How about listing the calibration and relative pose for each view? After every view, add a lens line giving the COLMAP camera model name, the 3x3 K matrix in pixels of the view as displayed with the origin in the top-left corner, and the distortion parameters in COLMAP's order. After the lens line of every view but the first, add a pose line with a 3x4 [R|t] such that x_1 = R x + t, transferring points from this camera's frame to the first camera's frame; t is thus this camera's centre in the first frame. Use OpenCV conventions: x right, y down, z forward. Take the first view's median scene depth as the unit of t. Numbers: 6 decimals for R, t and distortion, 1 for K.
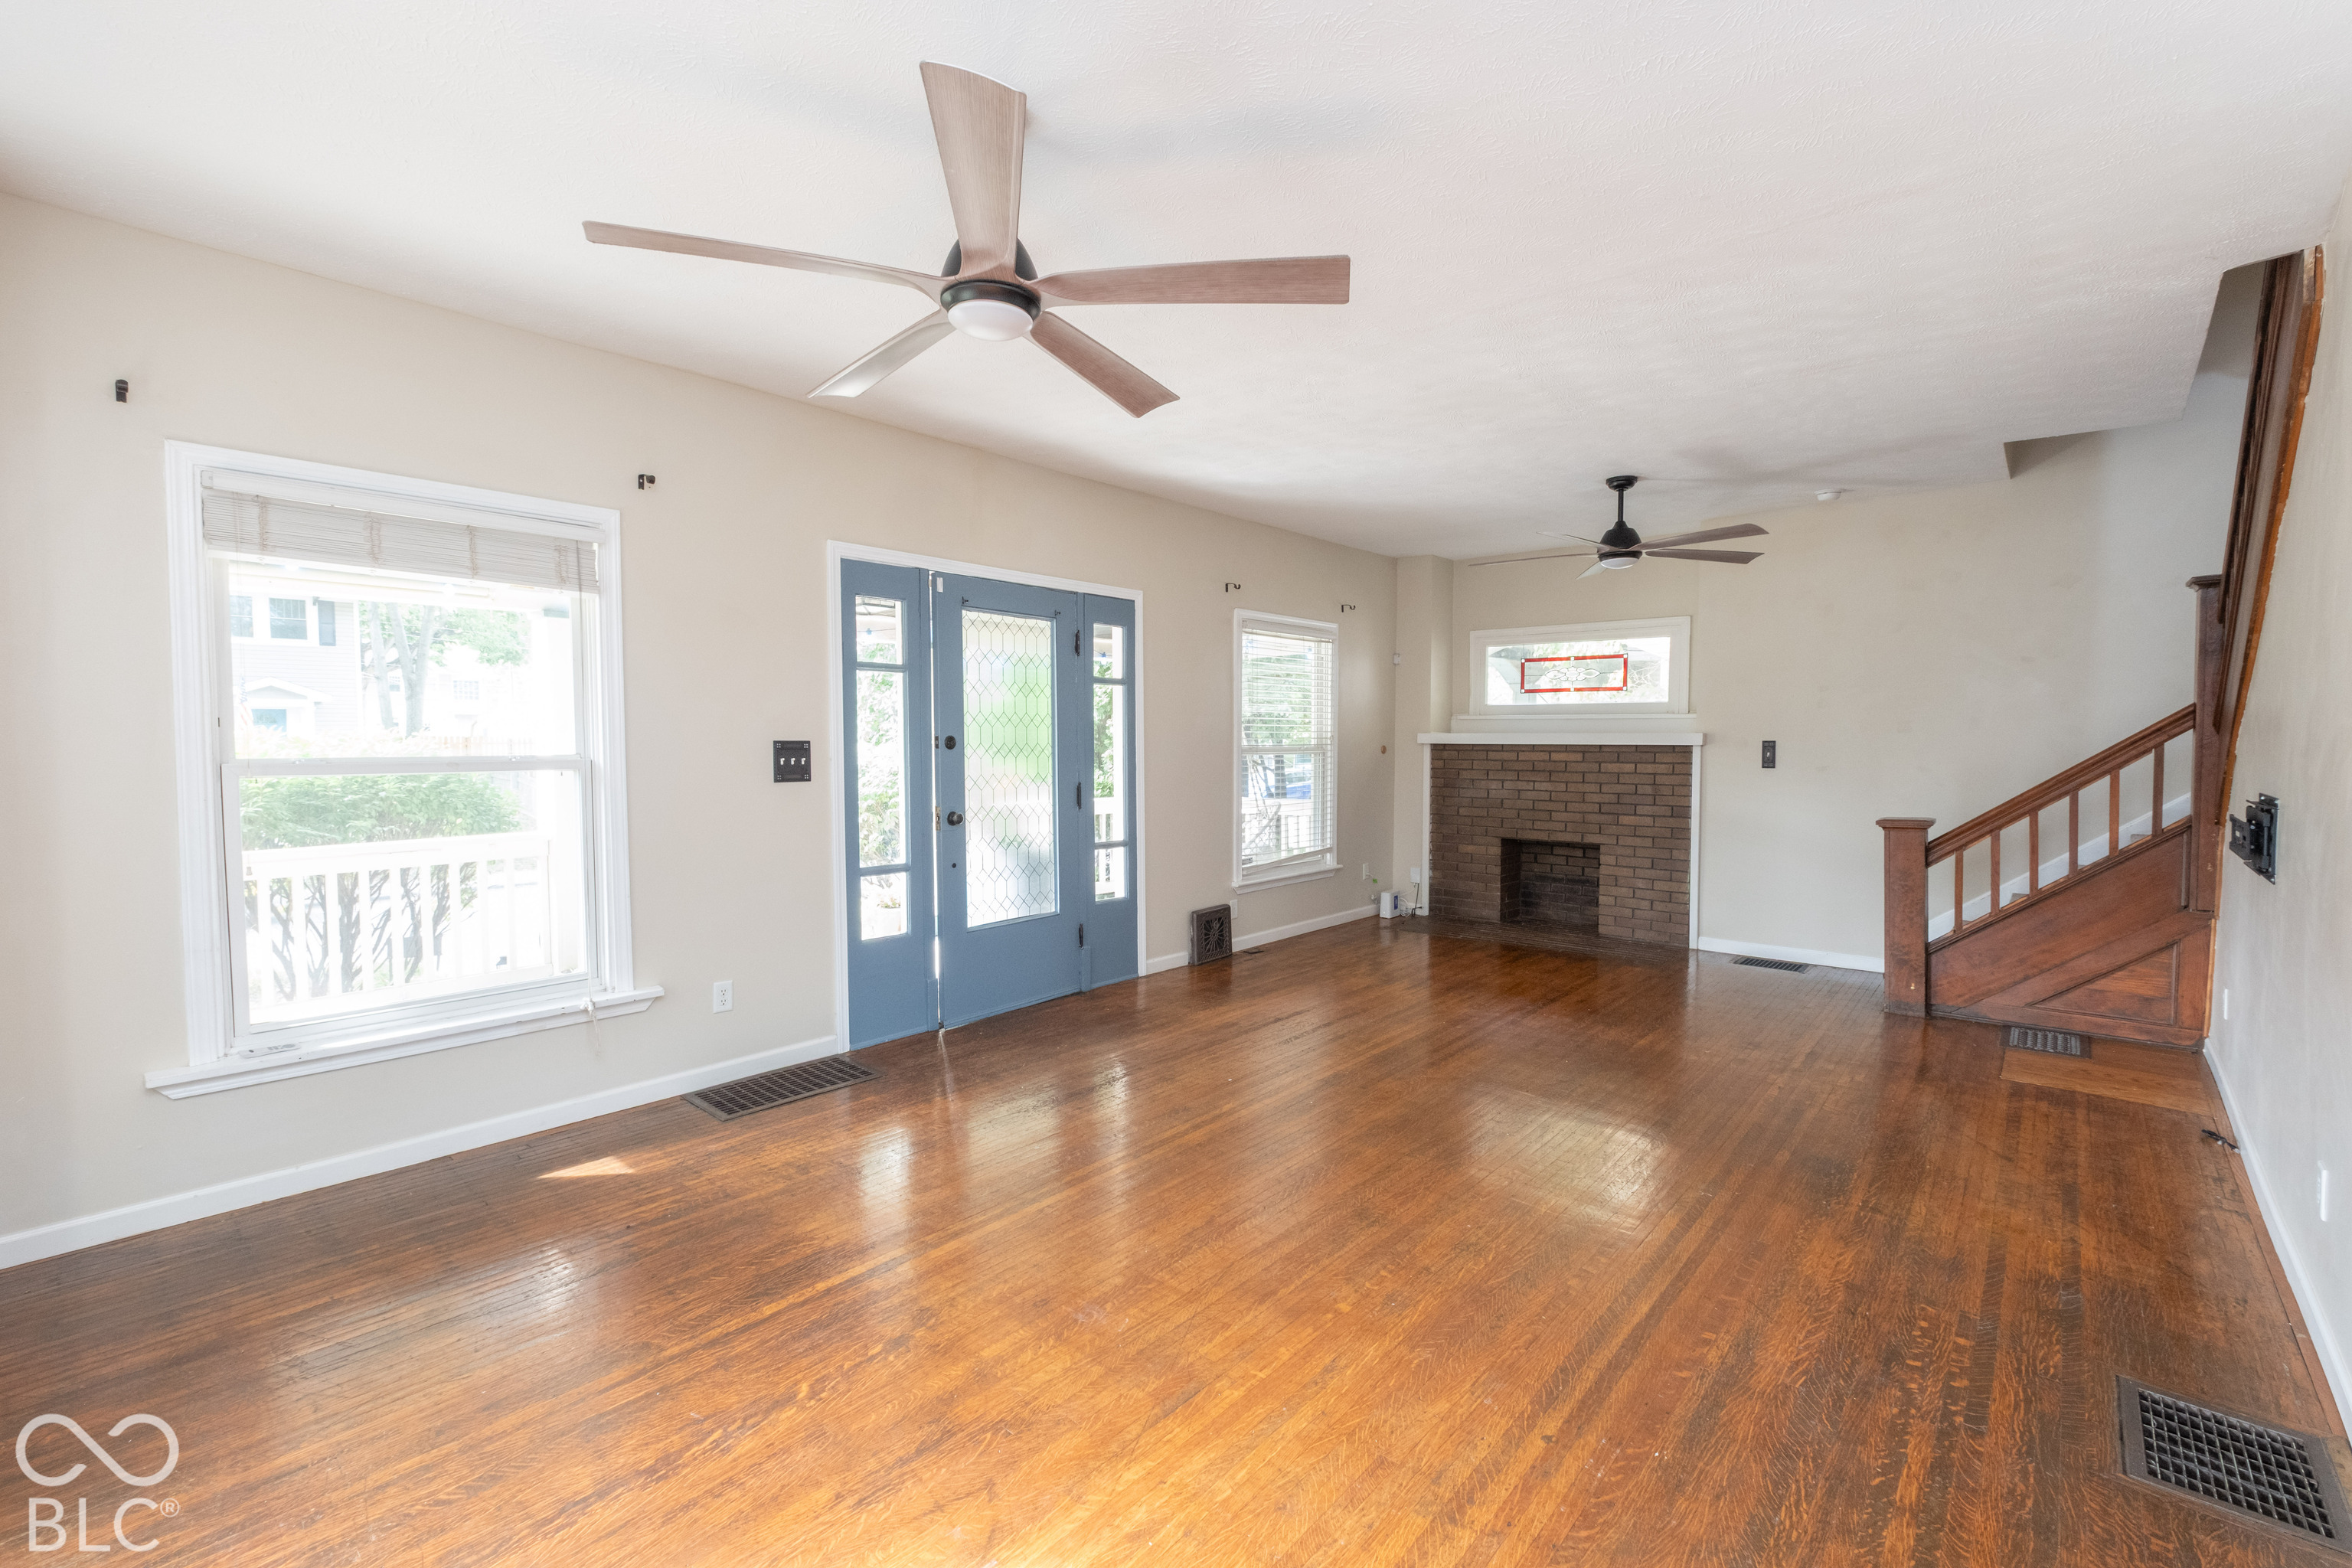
lens RADIAL K [[998.2, 0, 1170.8], [0, 998.2, 782.2], [0, 0, 1]] dist [0.001394, -0.000074]
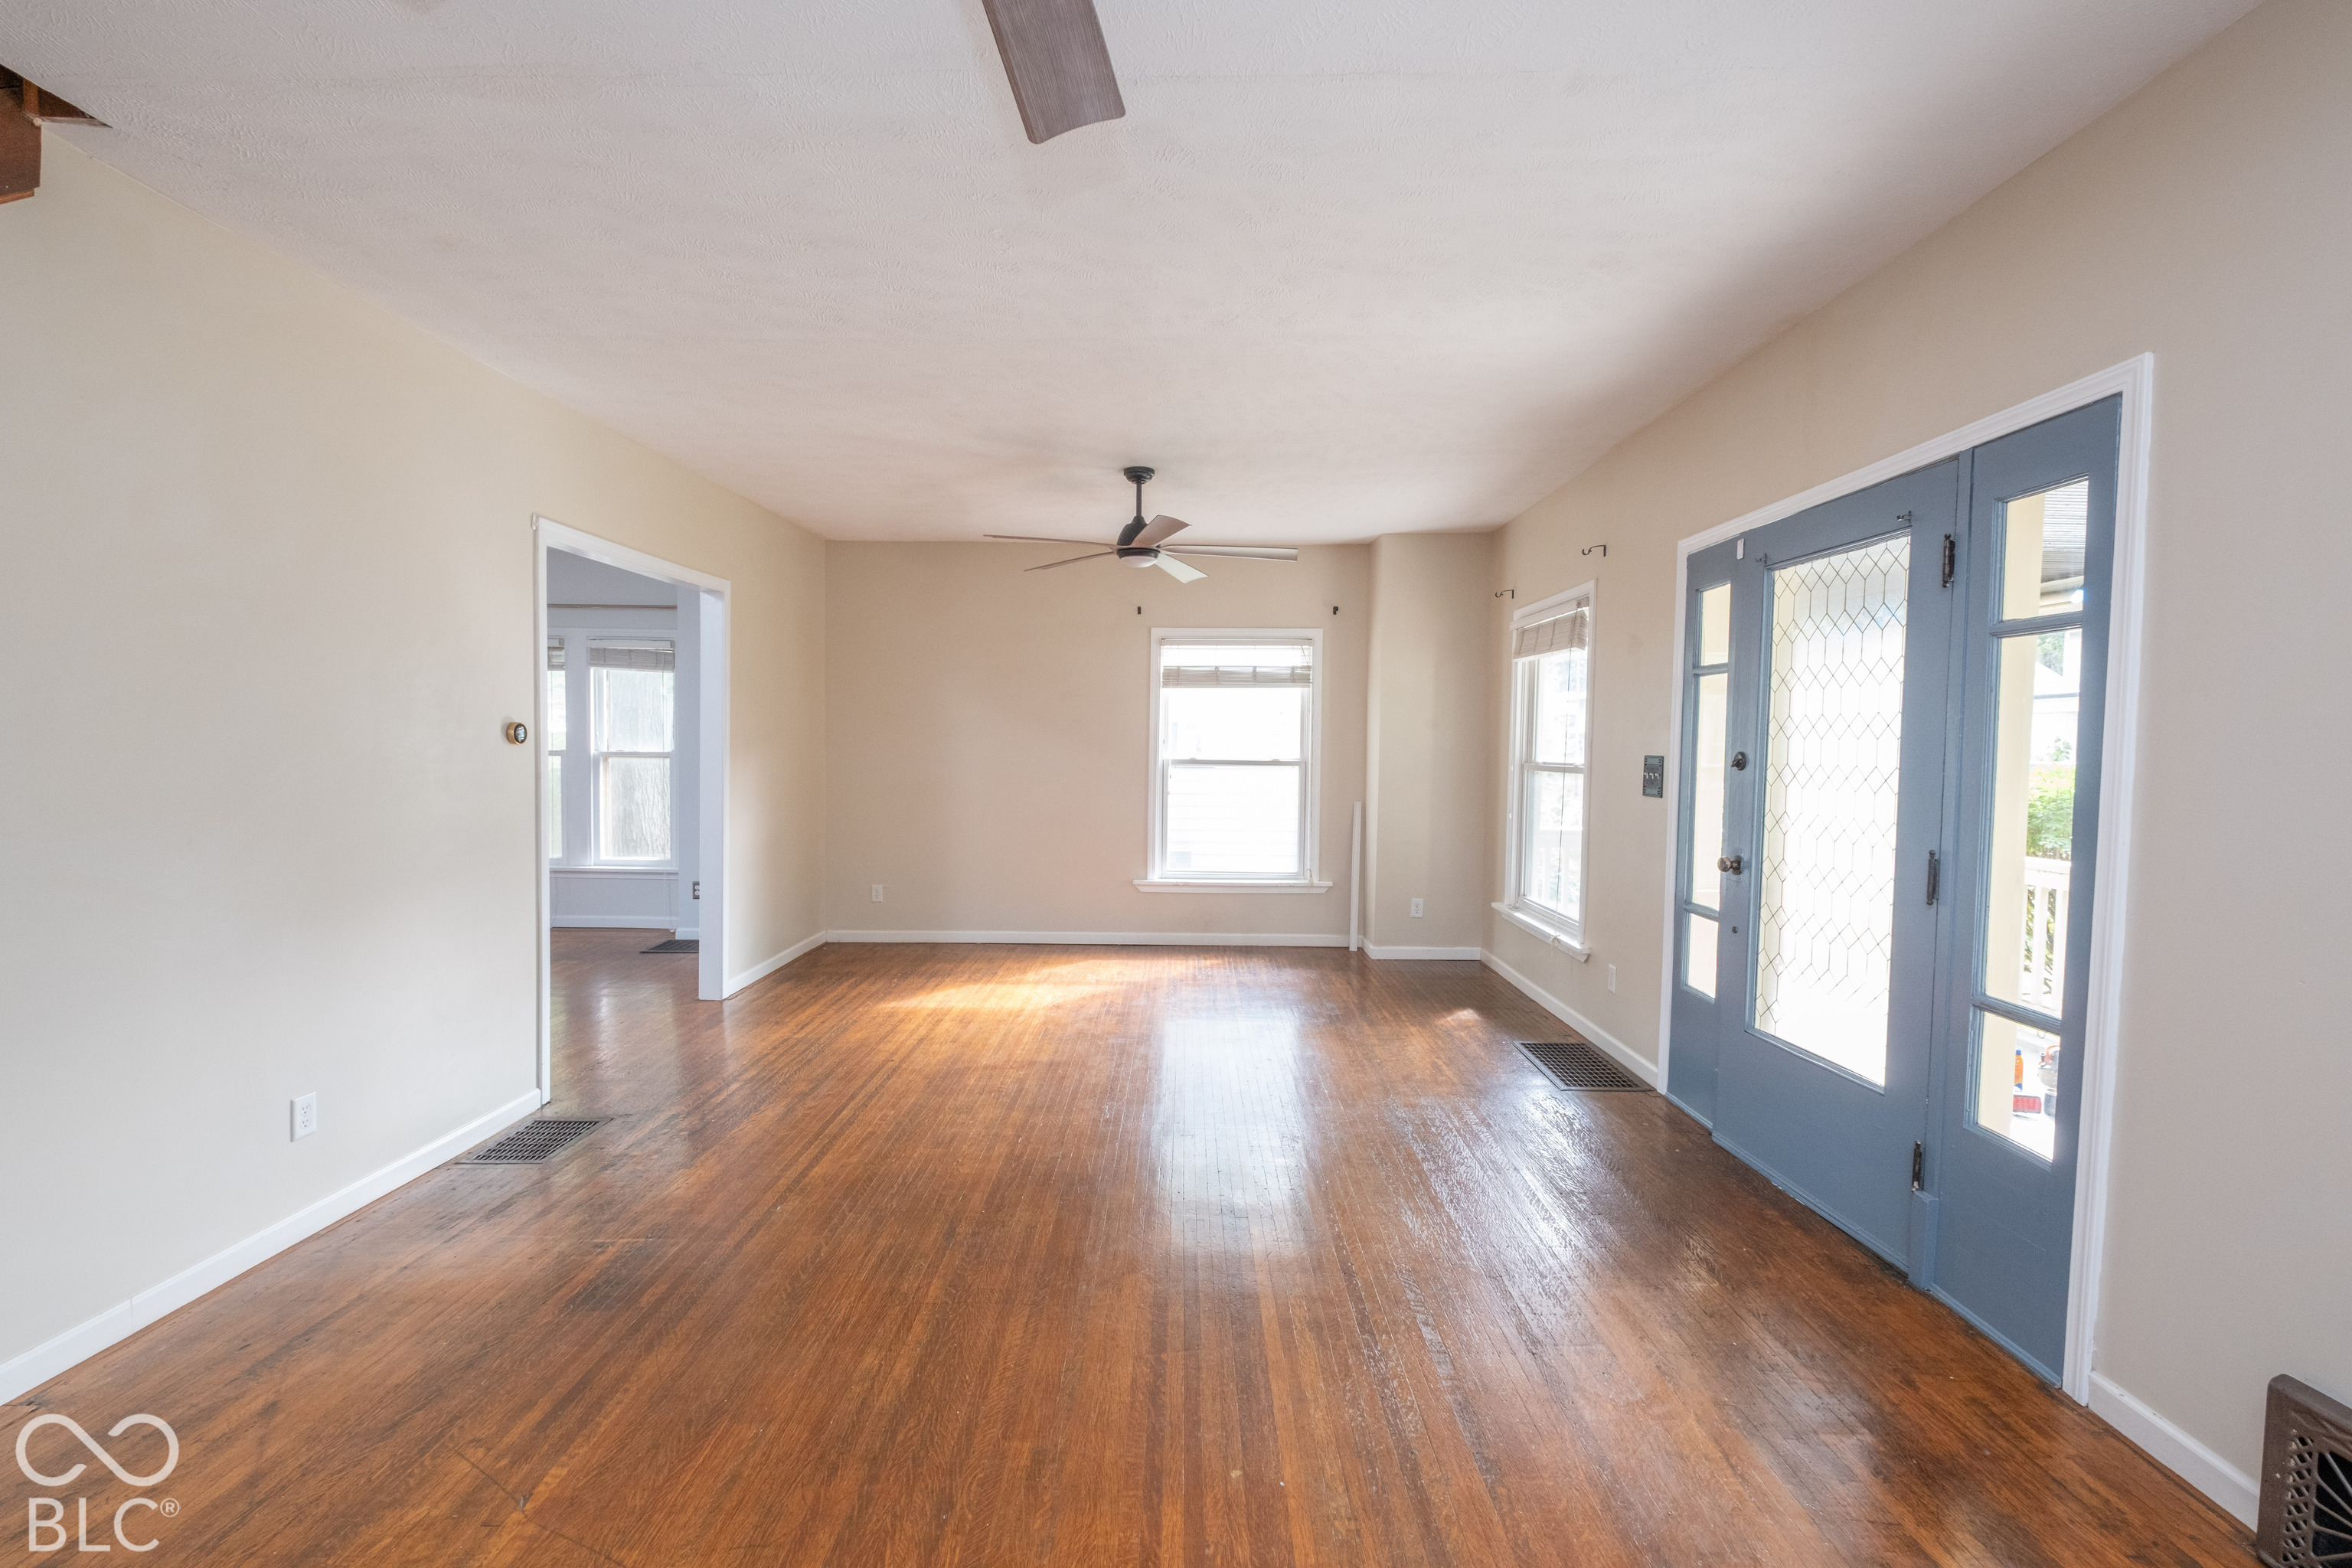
lens RADIAL K [[998.2, 0, 1170.8], [0, 998.2, 782.2], [0, 0, 1]] dist [0.001394, -0.000074]
pose [[-0.753983, 0.013210, -0.656762, 0.368678], [-0.038560, 0.997184, 0.064325, -0.036187], [0.655762, 0.073825, -0.751350, 0.821043]]
